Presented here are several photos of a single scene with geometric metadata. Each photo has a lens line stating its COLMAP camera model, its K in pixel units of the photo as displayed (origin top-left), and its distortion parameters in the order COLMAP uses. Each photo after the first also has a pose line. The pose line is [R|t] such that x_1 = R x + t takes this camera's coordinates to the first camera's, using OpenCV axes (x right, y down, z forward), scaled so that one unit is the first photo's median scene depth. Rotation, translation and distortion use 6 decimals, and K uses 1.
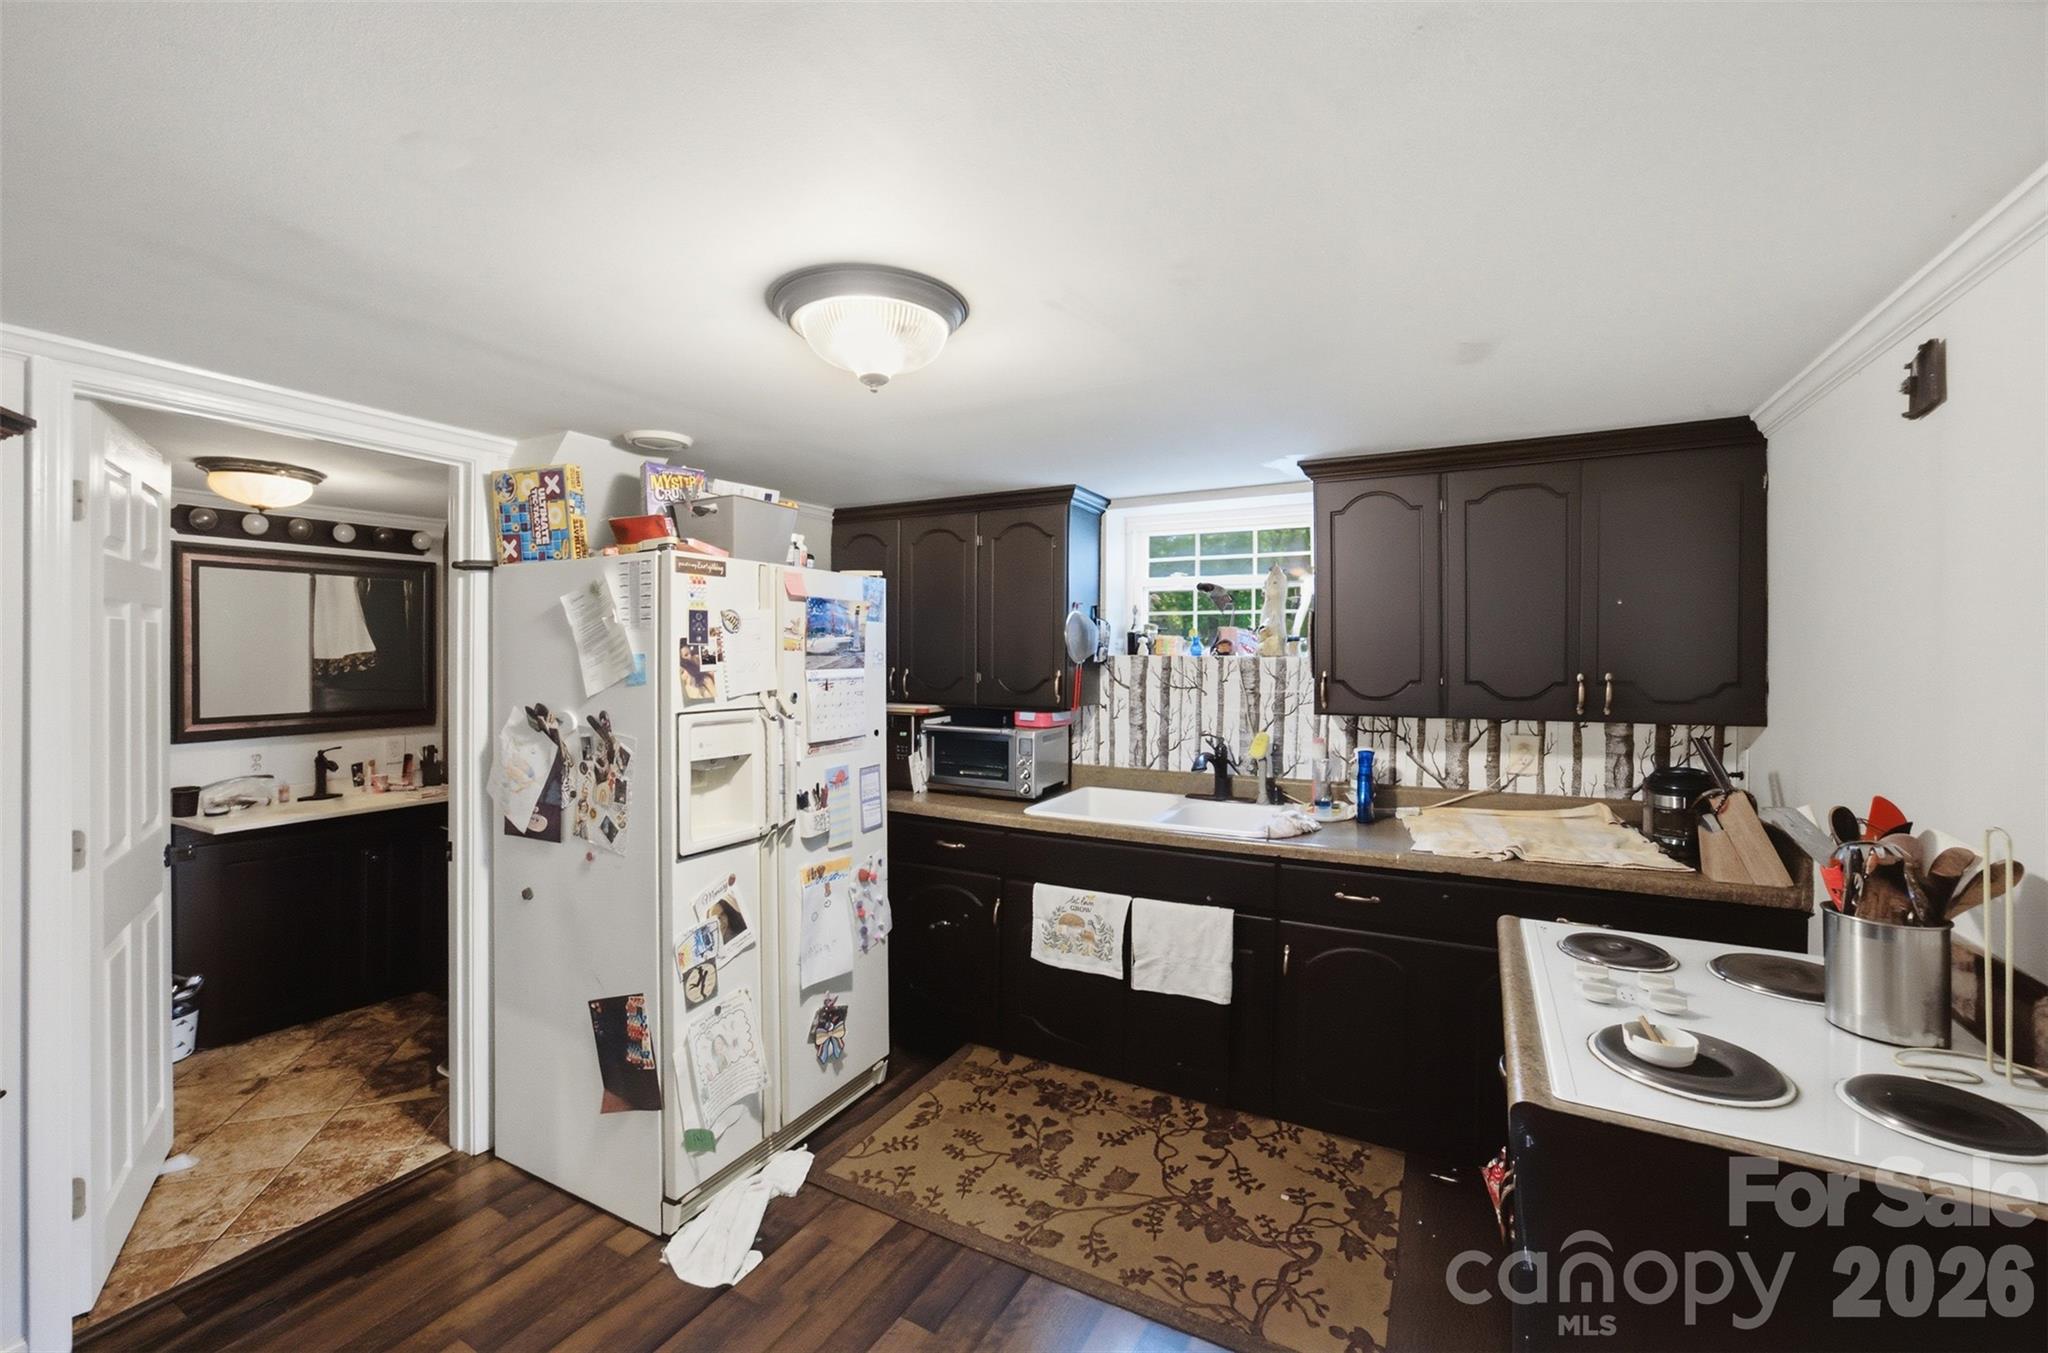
lens RADIAL K [[844.3, 0, 1017.5], [0, 844.3, 653.9], [0, 0, 1]] dist [-0.000242, -0.000091]
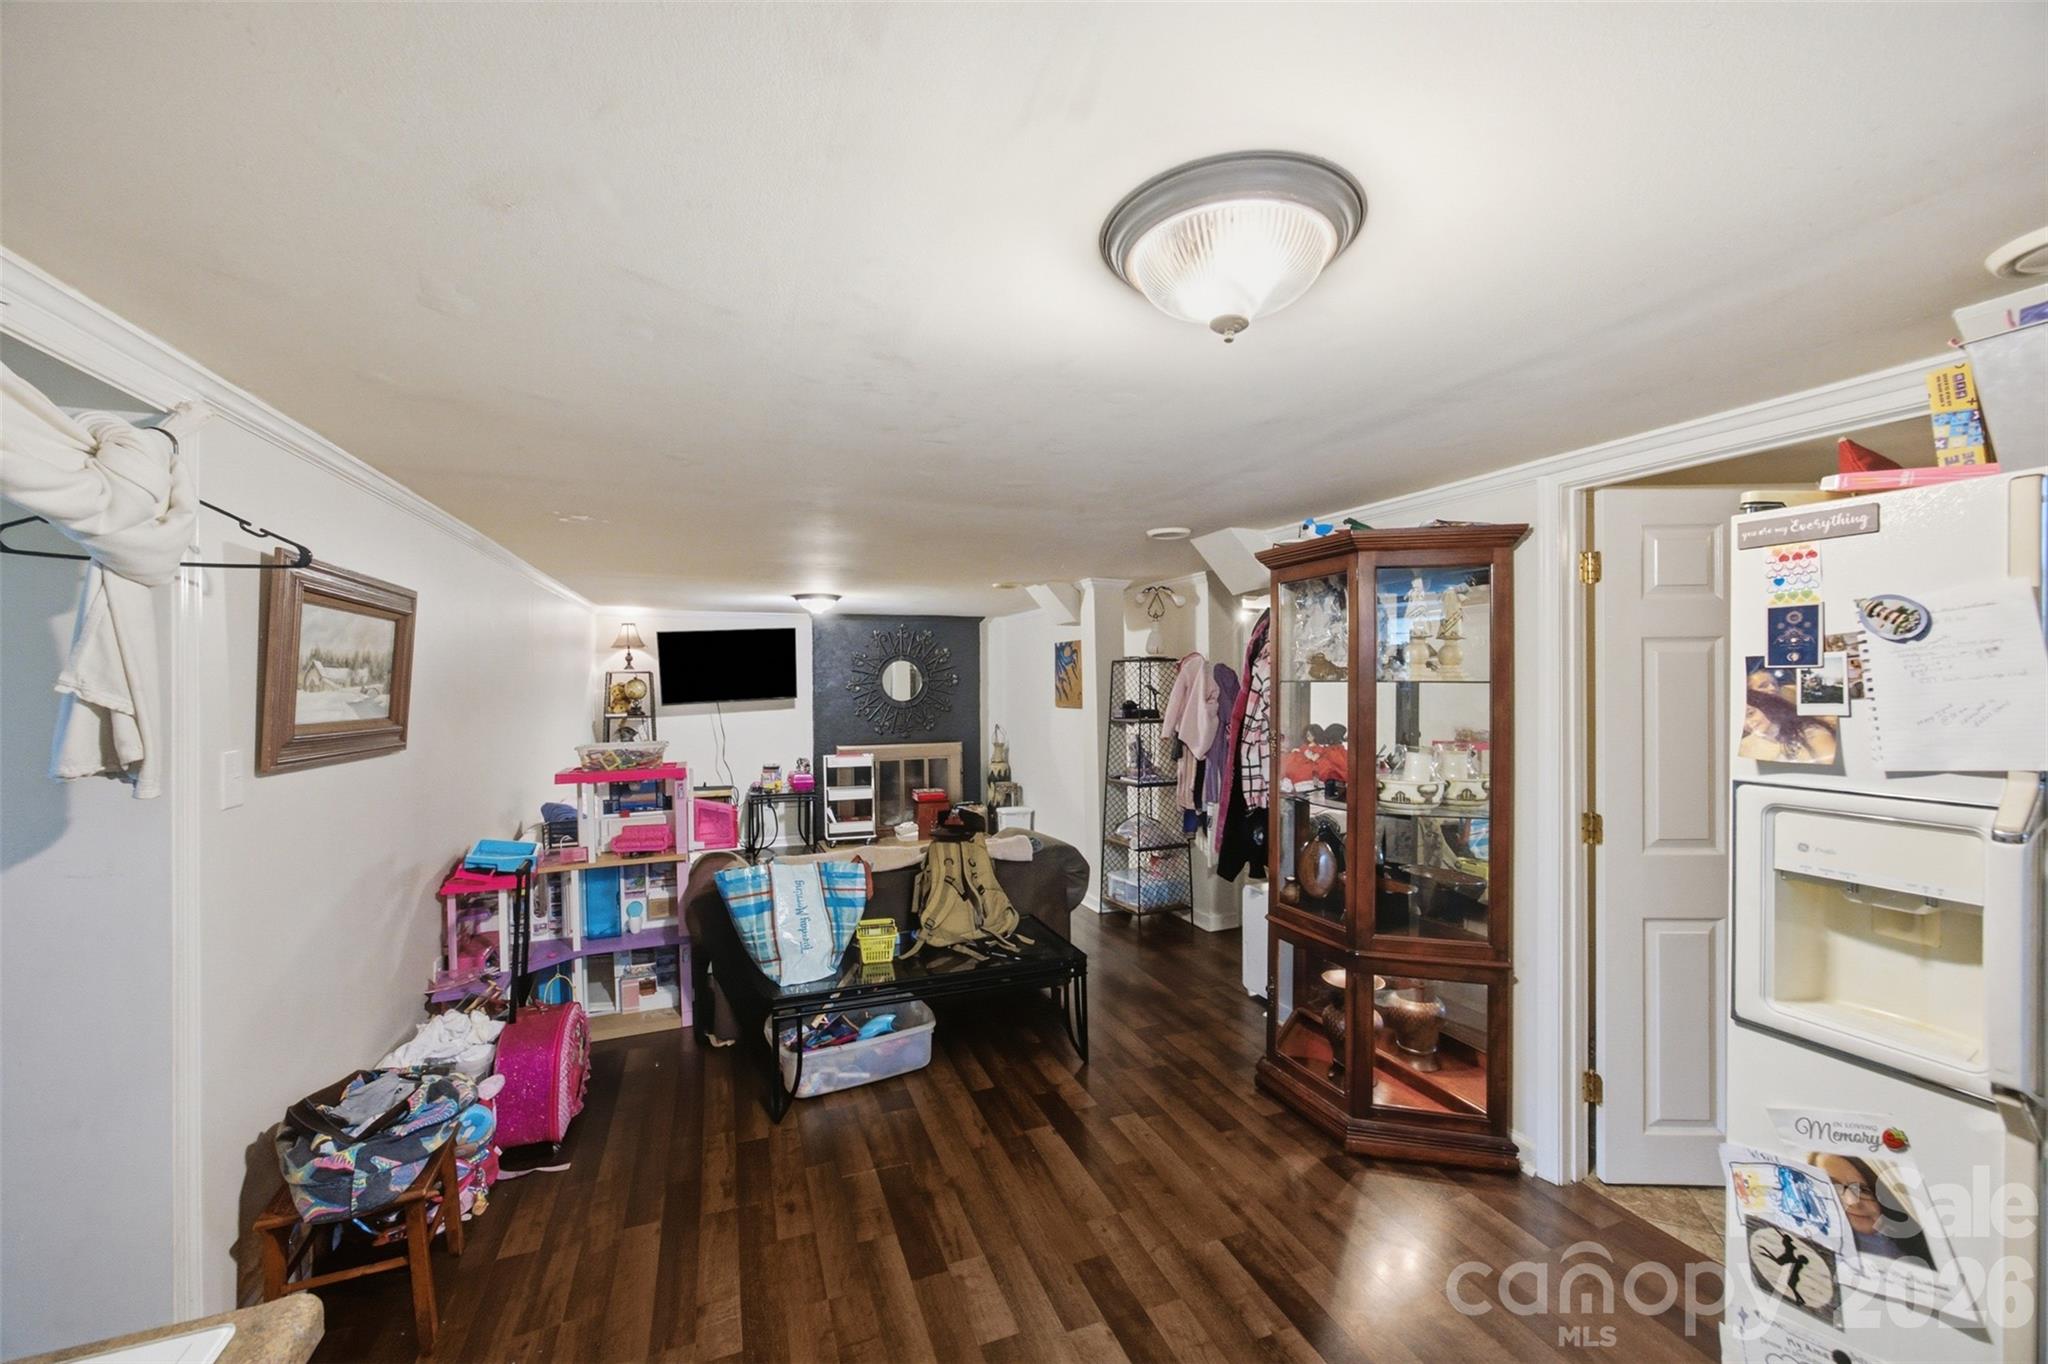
lens RADIAL K [[814.5, 0, 1020.5], [0, 814.5, 677.8], [0, 0, 1]] dist [0.000496, -0.000031]
pose [[-0.652783, 0.004277, -0.757532, 0.362167], [0.001569, 0.999990, 0.004295, -0.006980], [0.757543, 0.001615, -0.652783, 0.937663]]
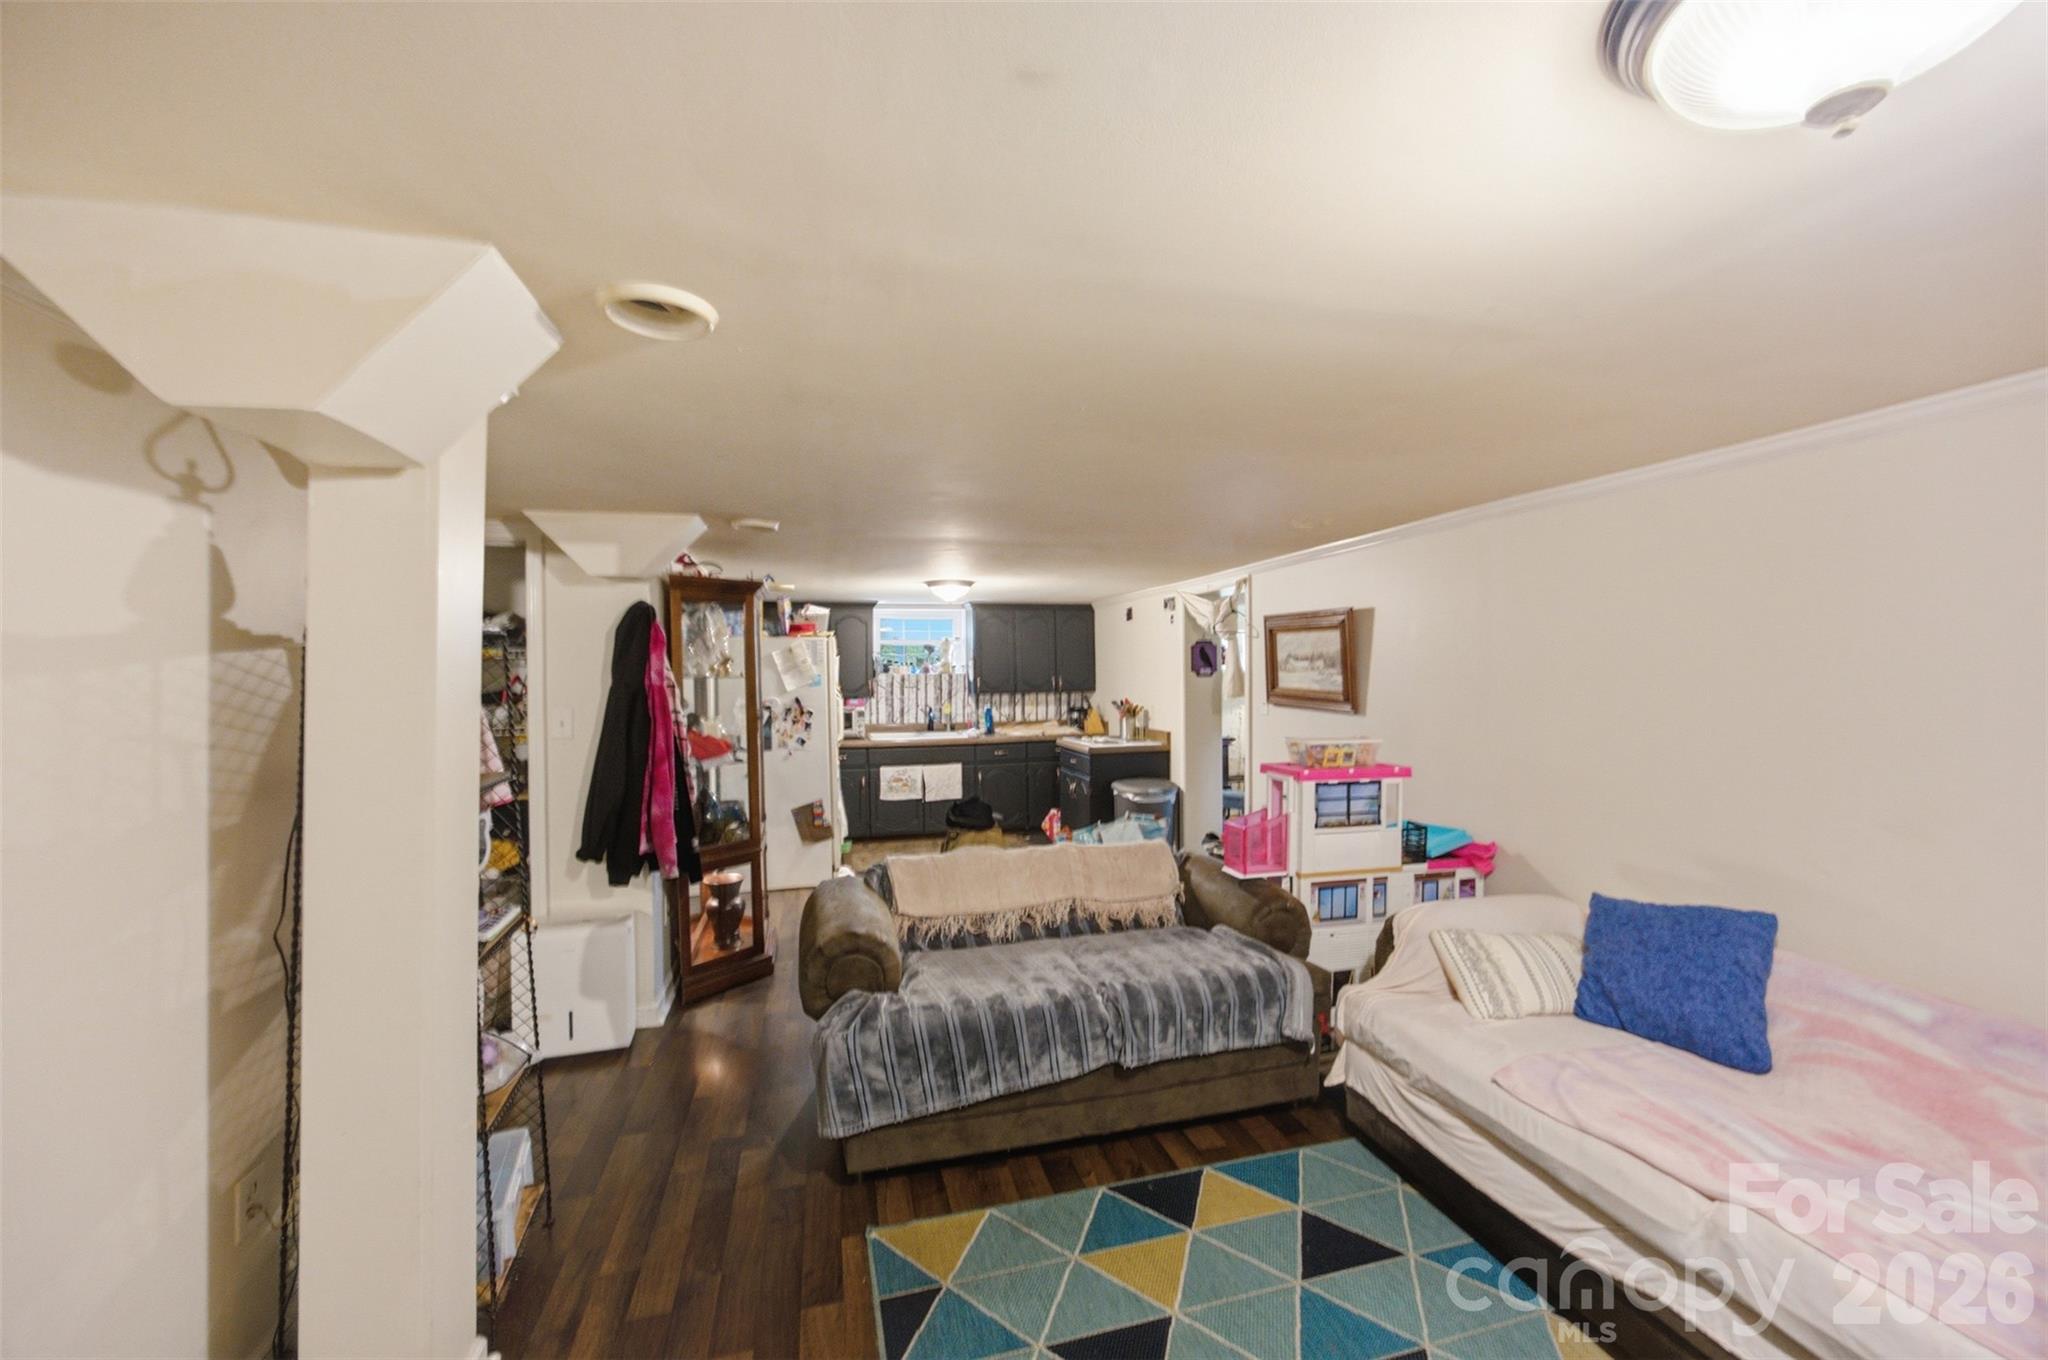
lens RADIAL K [[811.1, 0, 1024.0], [0, 811.1, 680.0], [0, 0, 1]] dist [-0.000611, 0.000045]
pose [[0.734089, -0.017398, 0.678830, -1.634676], [0.013359, 0.999848, 0.011179, -0.001714], [-0.678921, 0.000862, 0.734210, -1.279073]]
